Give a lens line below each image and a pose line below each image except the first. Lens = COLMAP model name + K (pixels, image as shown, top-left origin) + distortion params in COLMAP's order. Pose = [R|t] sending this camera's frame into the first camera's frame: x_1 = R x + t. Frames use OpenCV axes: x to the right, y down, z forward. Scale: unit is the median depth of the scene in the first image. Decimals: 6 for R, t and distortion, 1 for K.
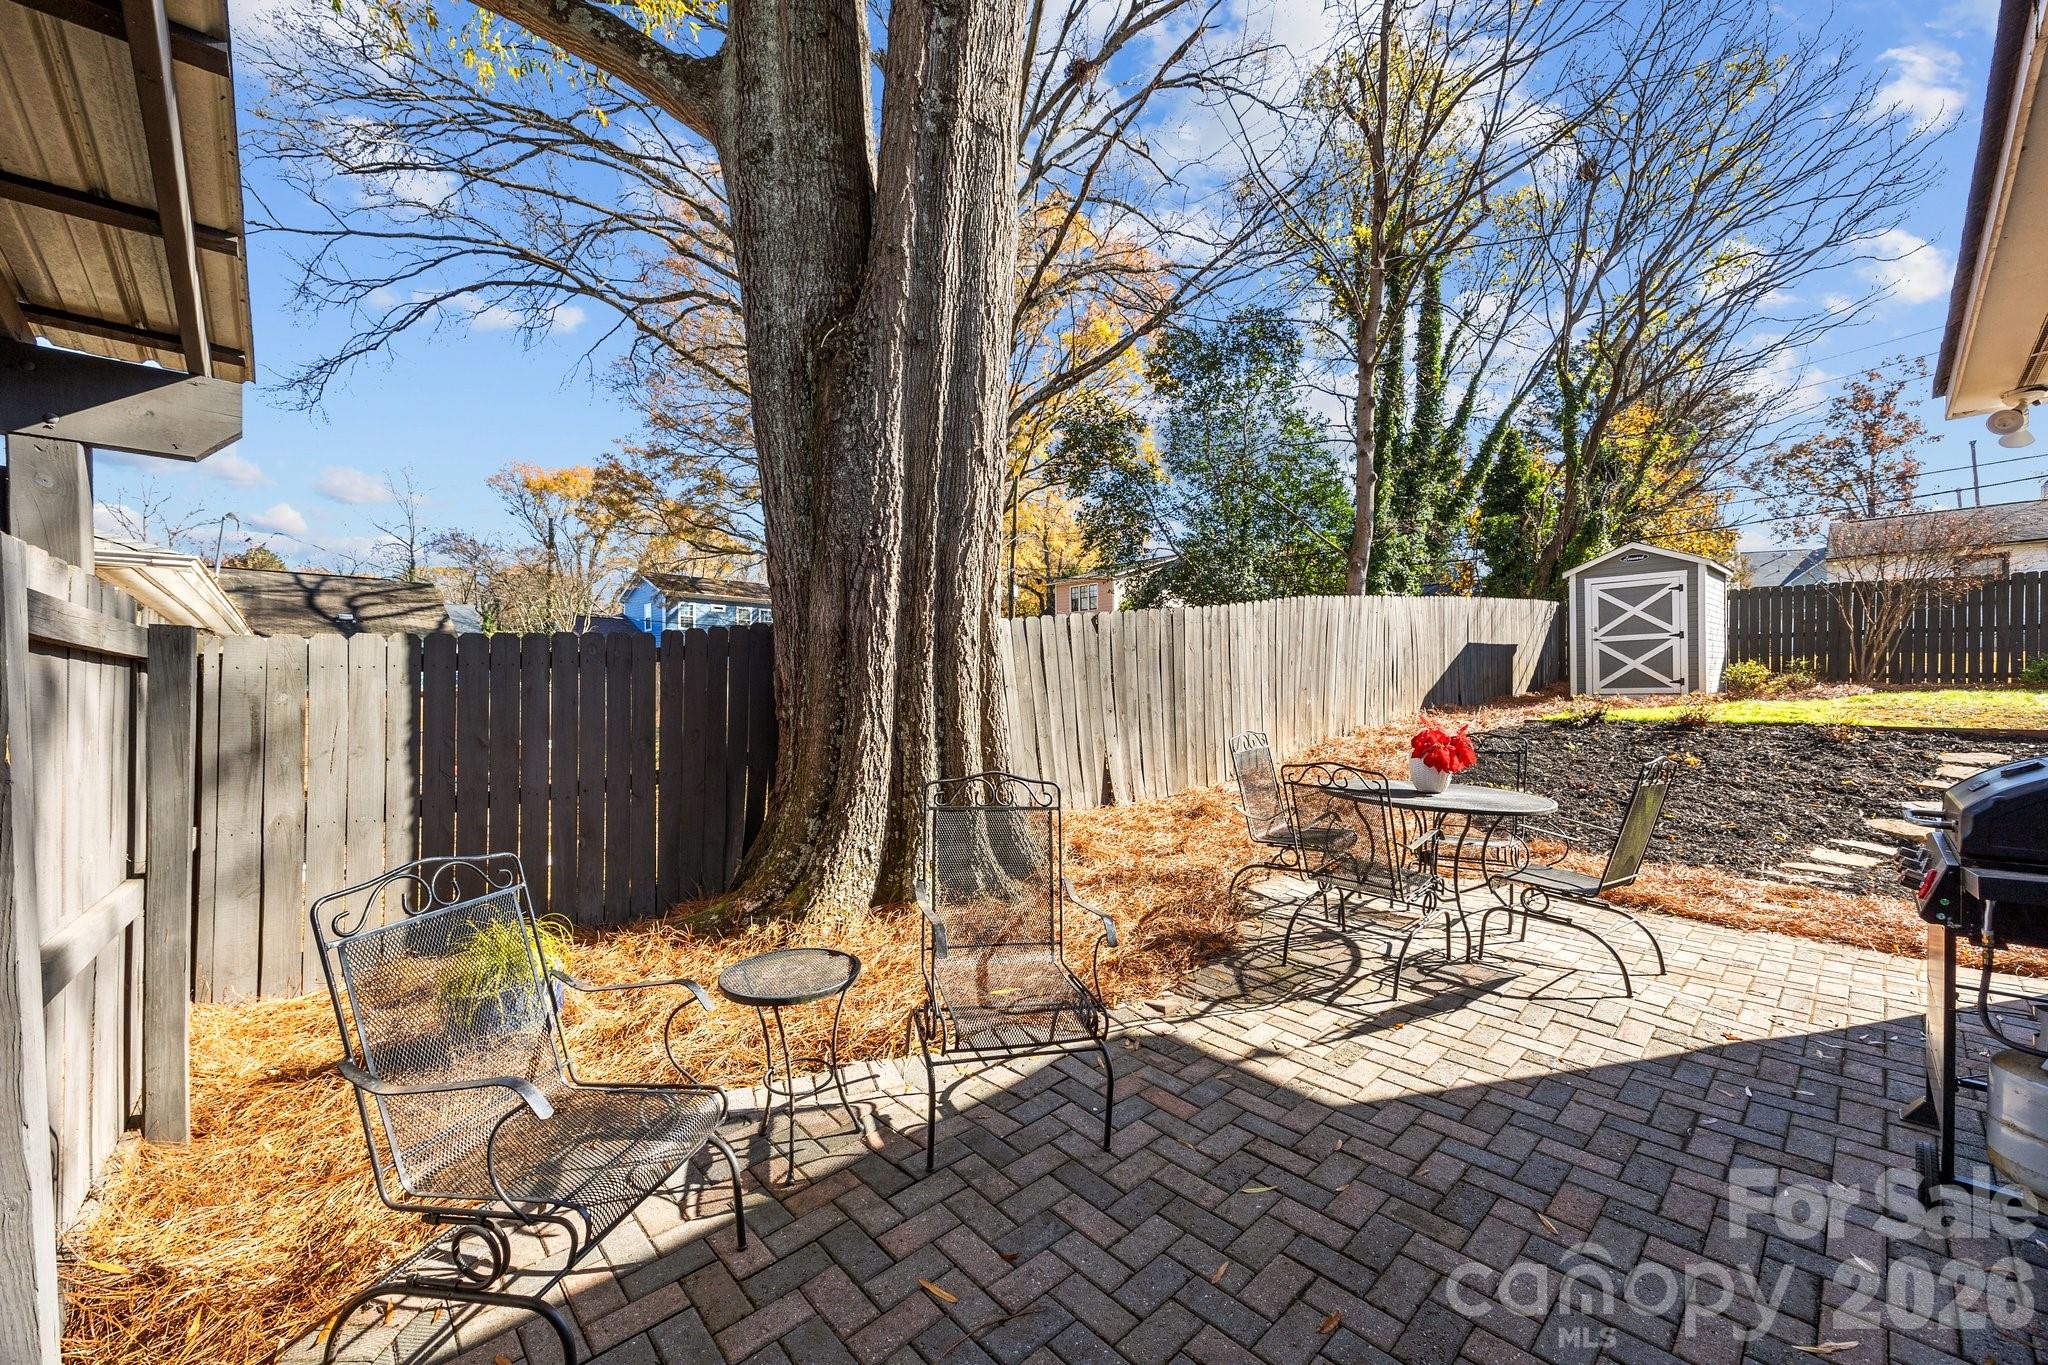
lens RADIAL K [[812.1, 0, 1024.0], [0, 812.1, 682.5], [0, 0, 1]] dist [0.000304, 0.000026]
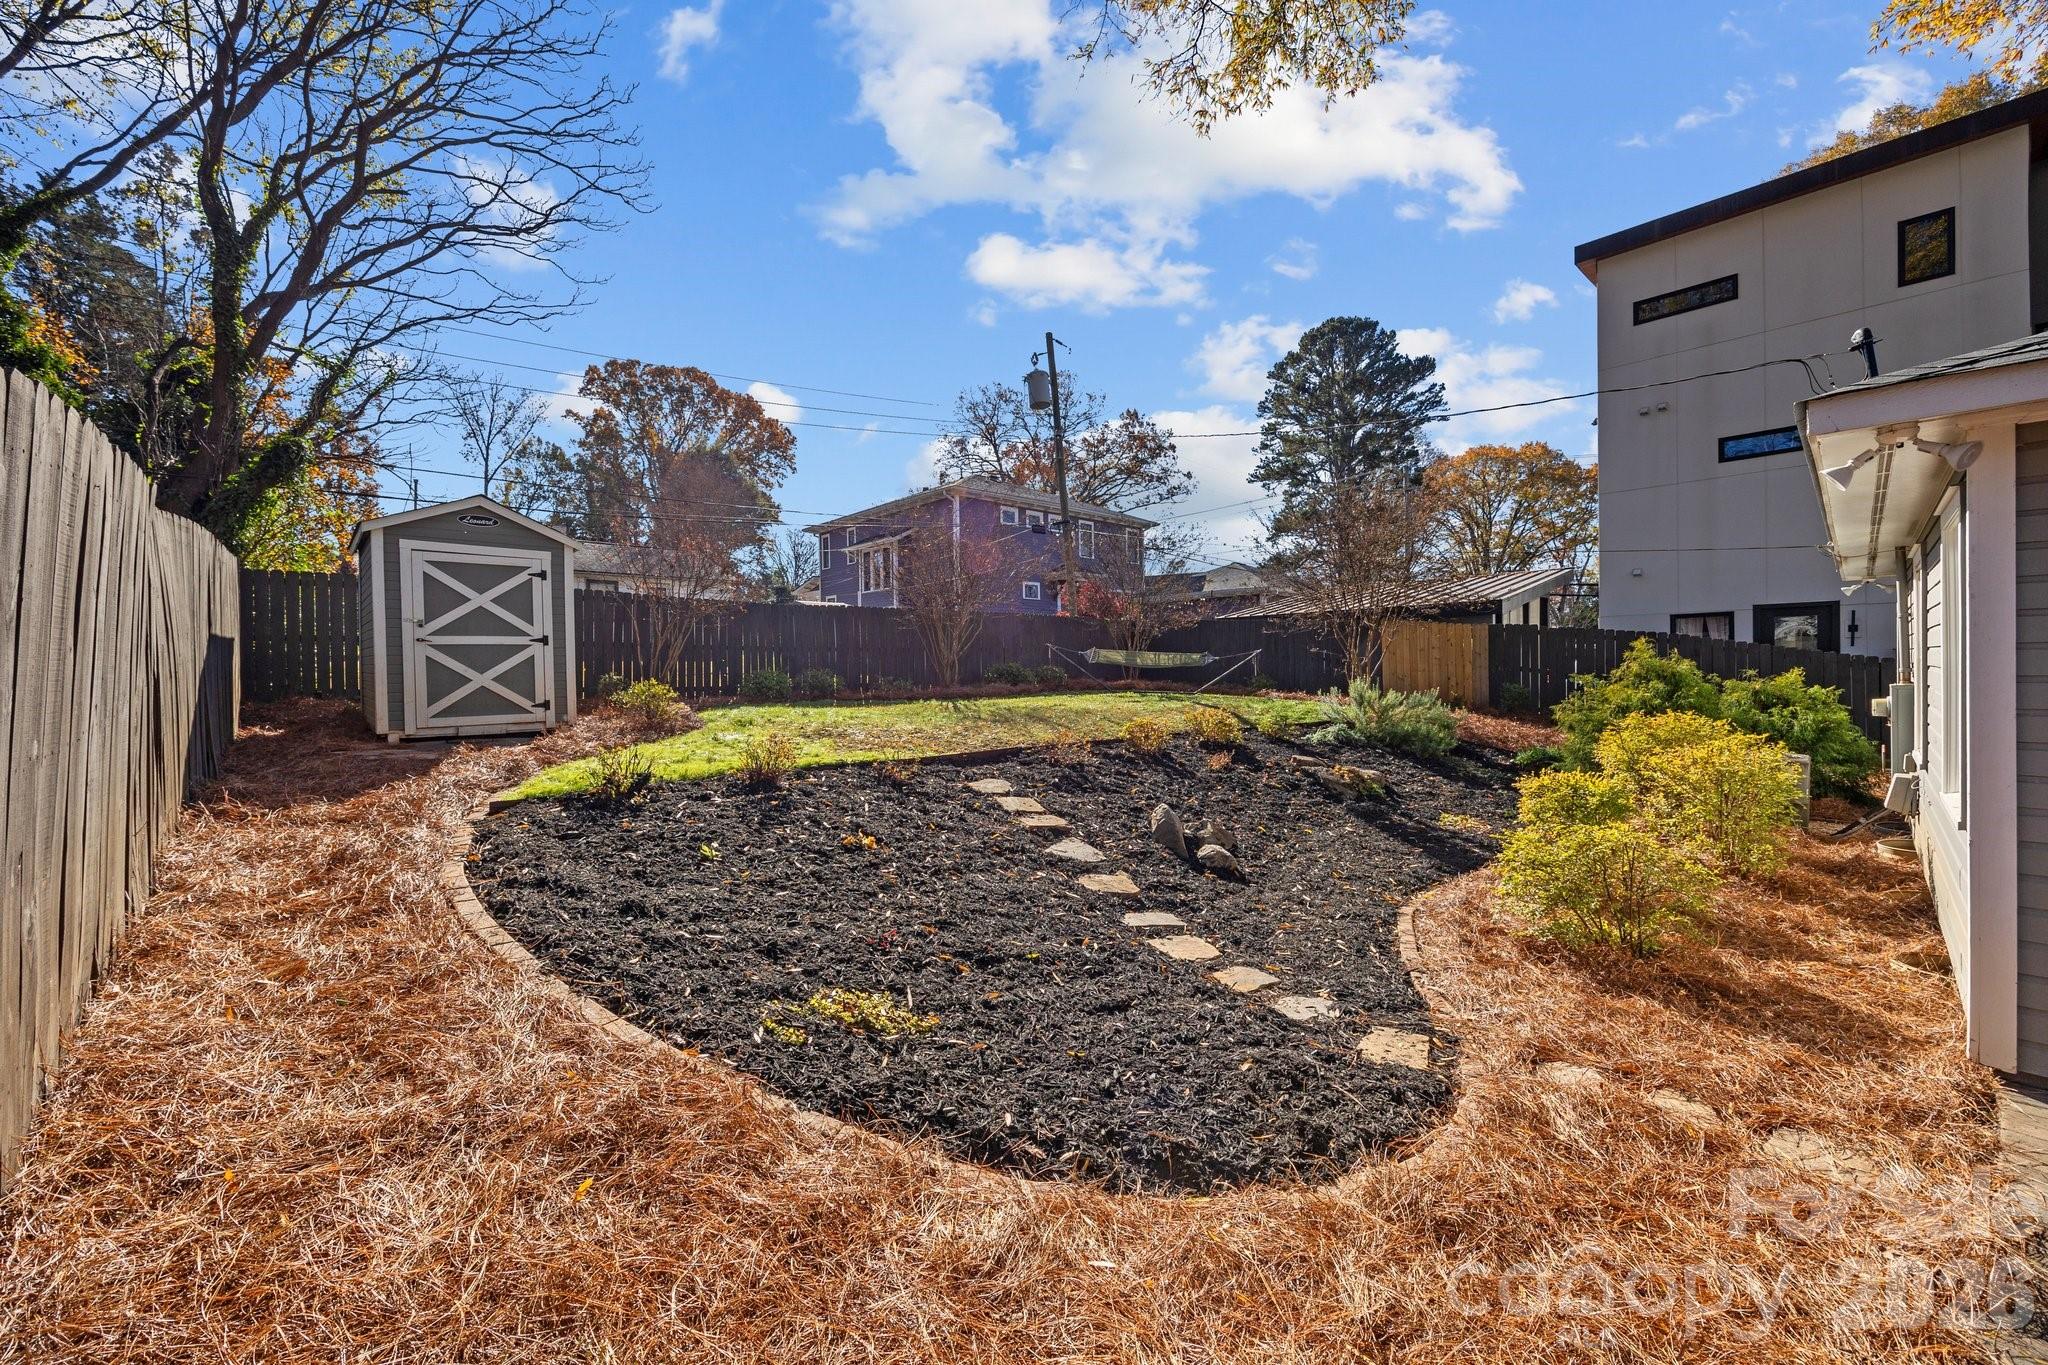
lens RADIAL K [[812.1, 0, 1024.0], [0, 812.1, 682.5], [0, 0, 1]] dist [0.000304, 0.000026]
pose [[0.022776, -0.003327, 0.999735, 0.096532], [0.000707, 0.999994, 0.003312, -0.022996], [-0.999740, 0.000632, 0.022778, 0.550464]]
